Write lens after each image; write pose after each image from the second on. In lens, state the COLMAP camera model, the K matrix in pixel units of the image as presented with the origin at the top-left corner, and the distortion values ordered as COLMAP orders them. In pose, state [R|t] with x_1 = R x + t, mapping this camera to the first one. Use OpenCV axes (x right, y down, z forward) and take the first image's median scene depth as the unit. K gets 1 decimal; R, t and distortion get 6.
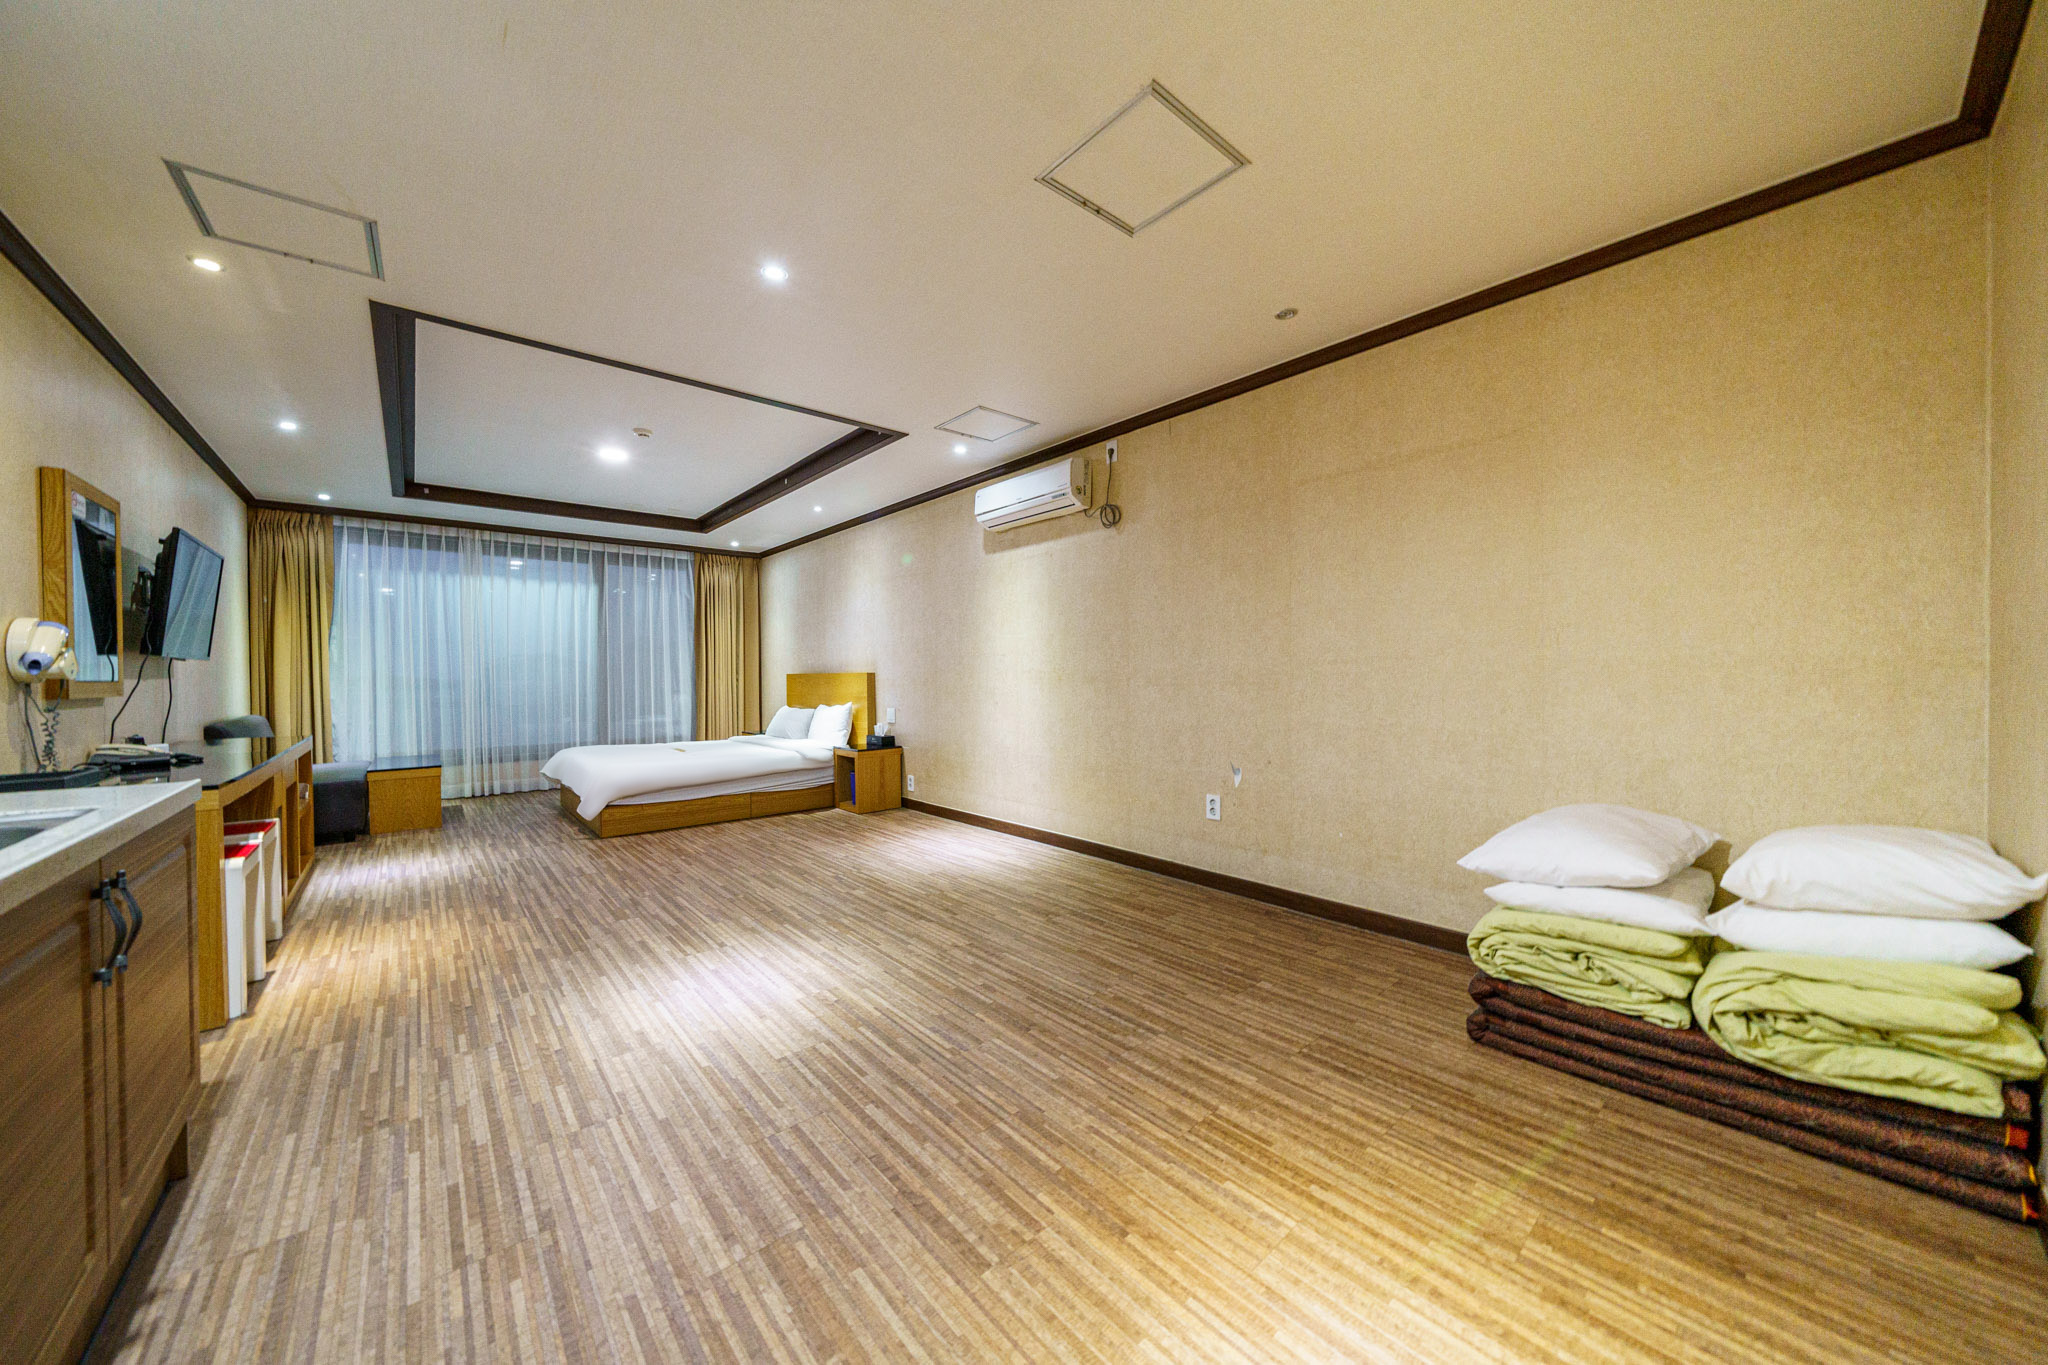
lens RADIAL K [[701.4, 0, 1013.5], [0, 701.4, 685.4], [0, 0, 1]] dist [-0.001981, 0.000064]
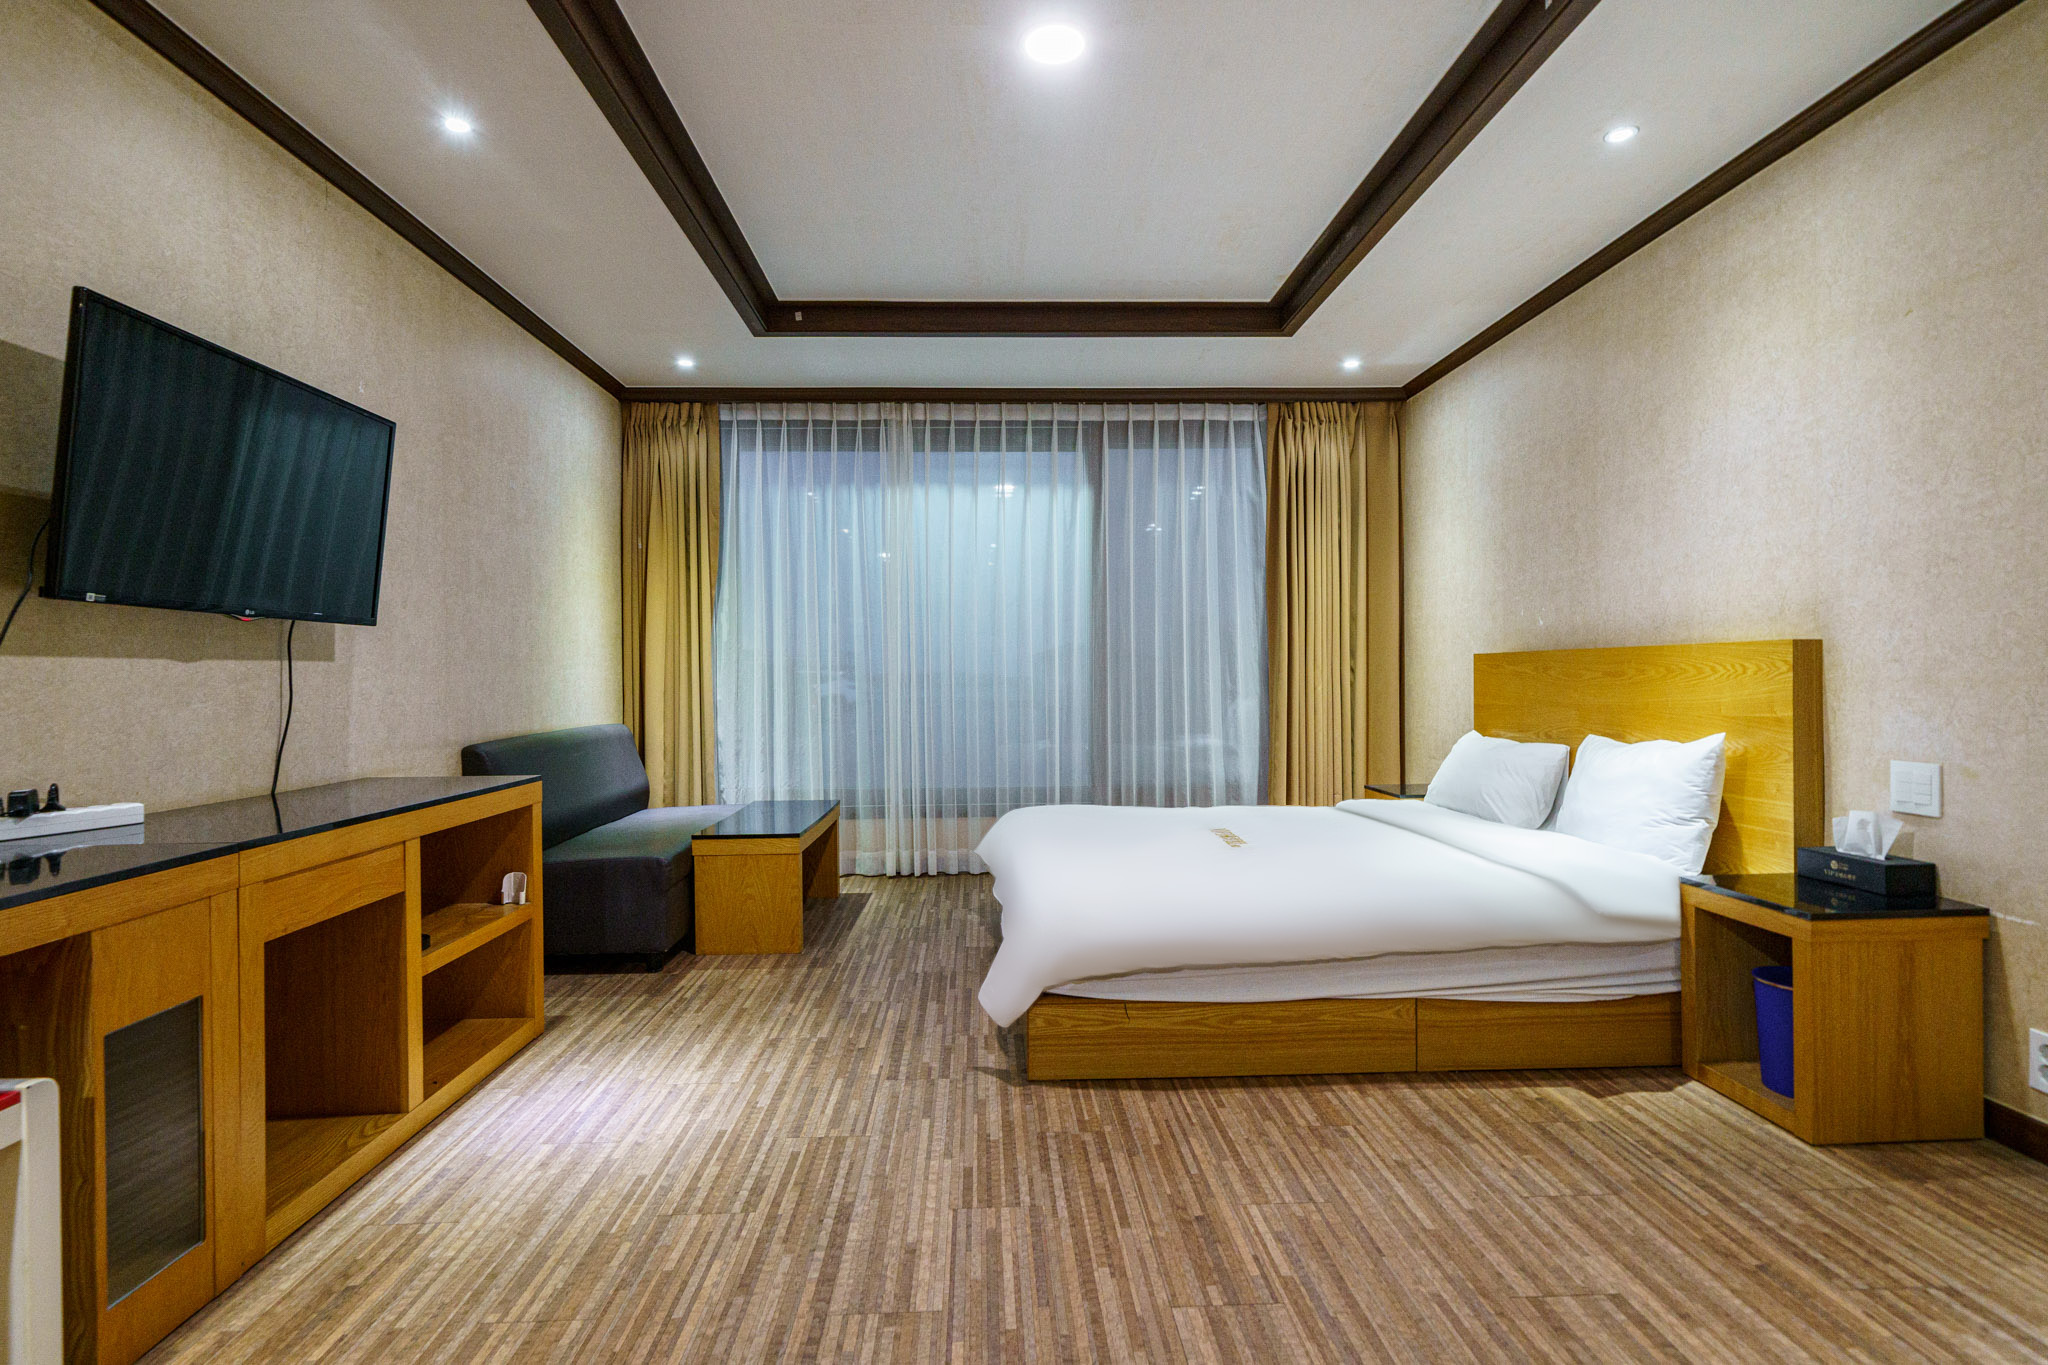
lens RADIAL K [[1003.0, 0, 1024.0], [0, 1003.0, 682.5], [0, 0, 1]] dist [0.010821, 0.000345]
pose [[0.784852, 0.003950, -0.619671, -0.354329], [-0.004499, 0.999990, 0.000675, 0.003257], [0.619667, 0.002259, 0.784861, 0.799427]]
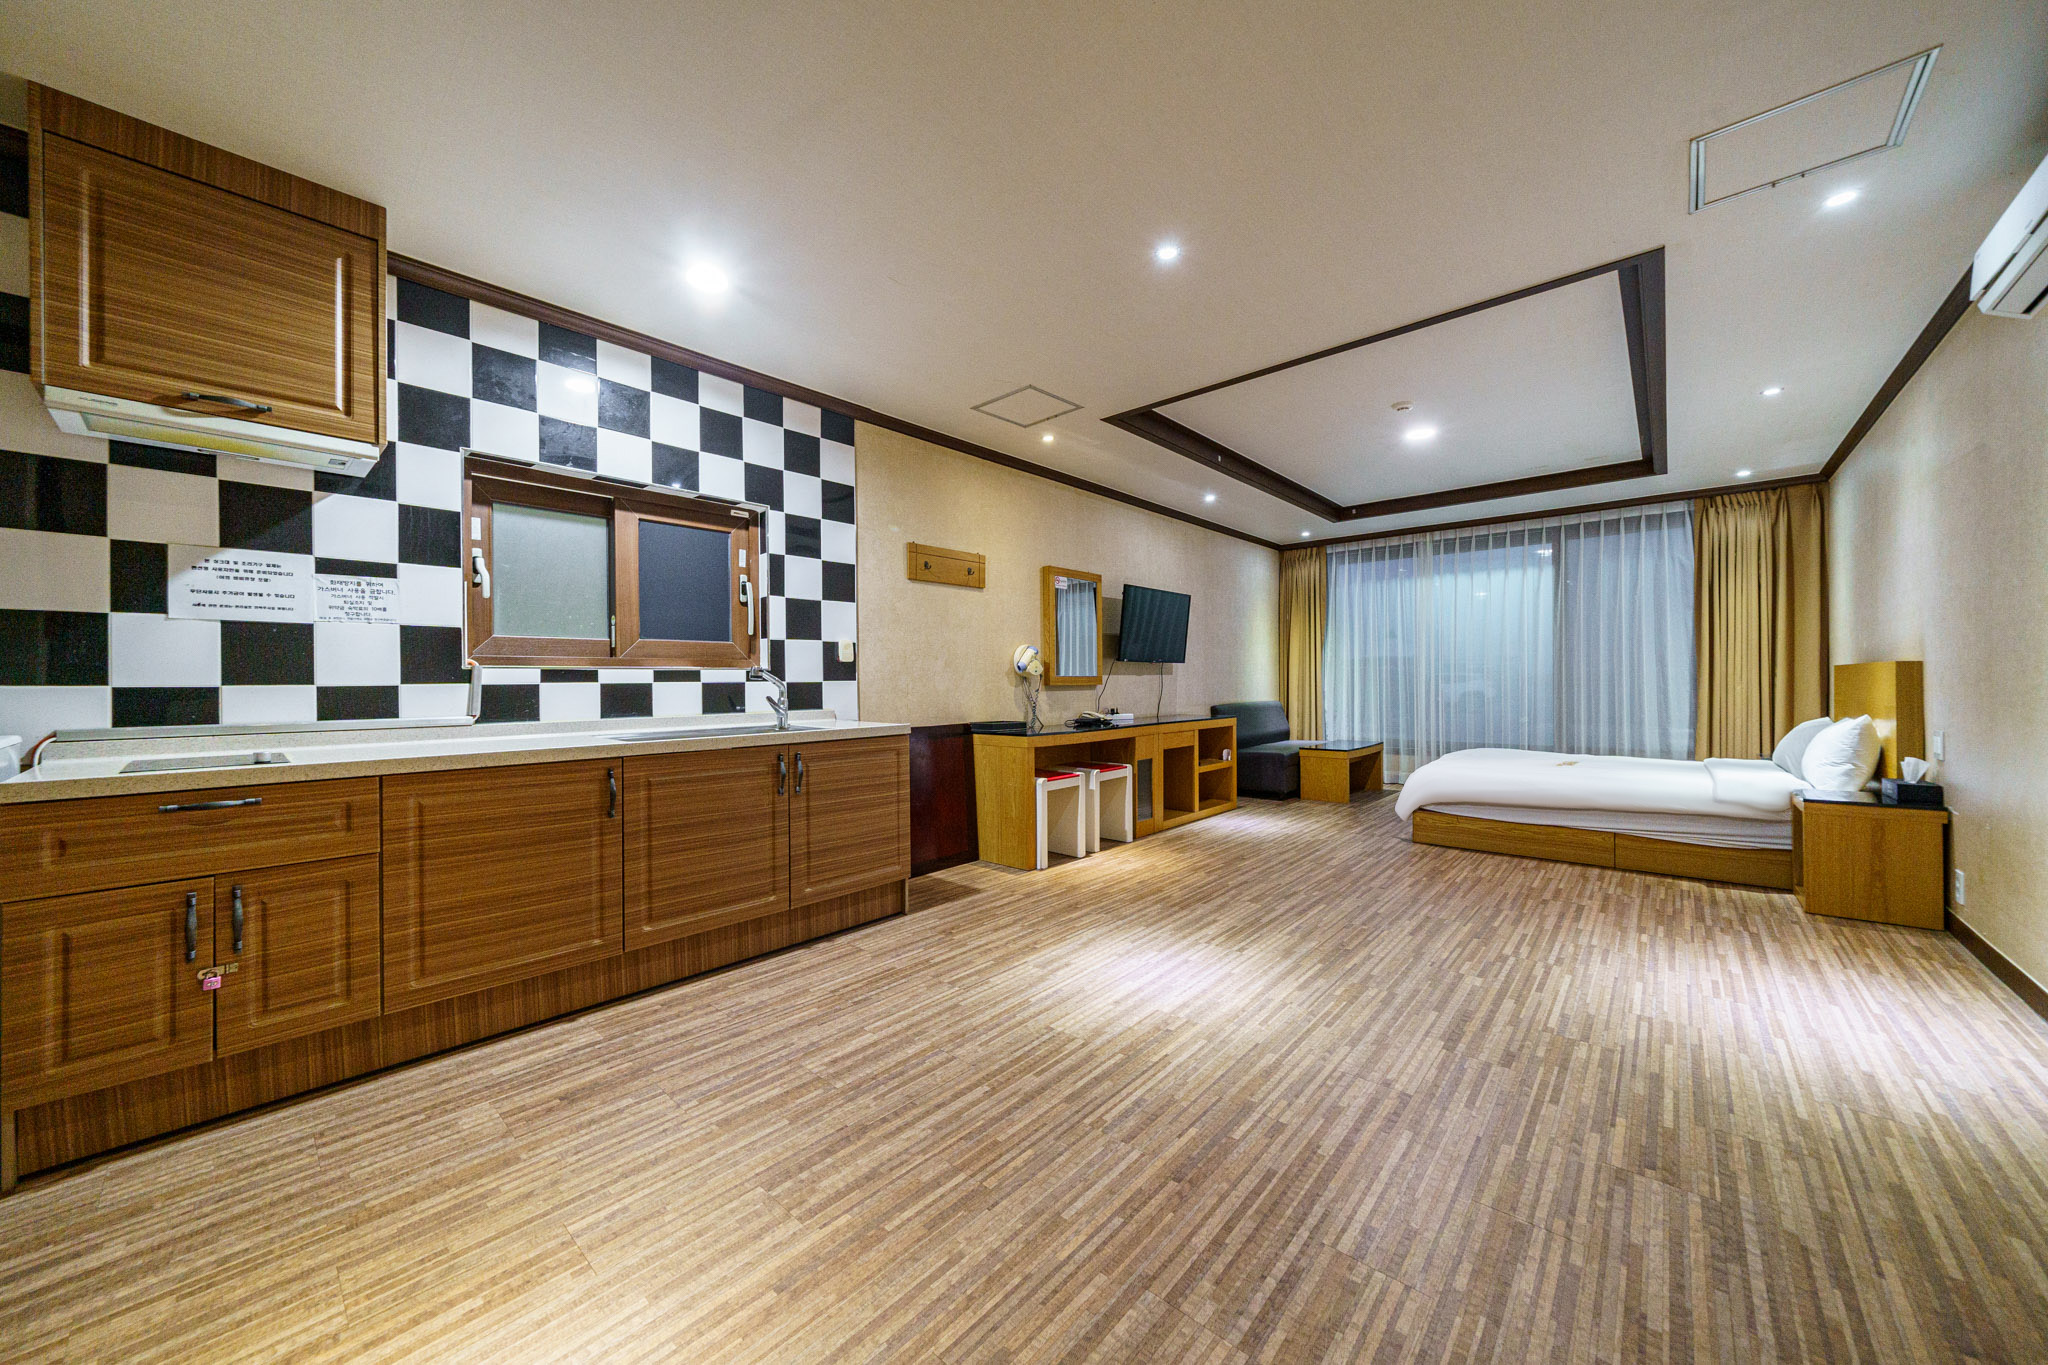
lens RADIAL K [[728.4, 0, 1015.3], [0, 728.4, 679.9], [0, 0, 1]] dist [-0.000715, 0.000005]
pose [[0.122911, 0.004657, -0.992407, 0.454065], [-0.007531, 0.999965, 0.003759, -0.001451], [0.992389, 0.007012, 0.122941, 0.479916]]
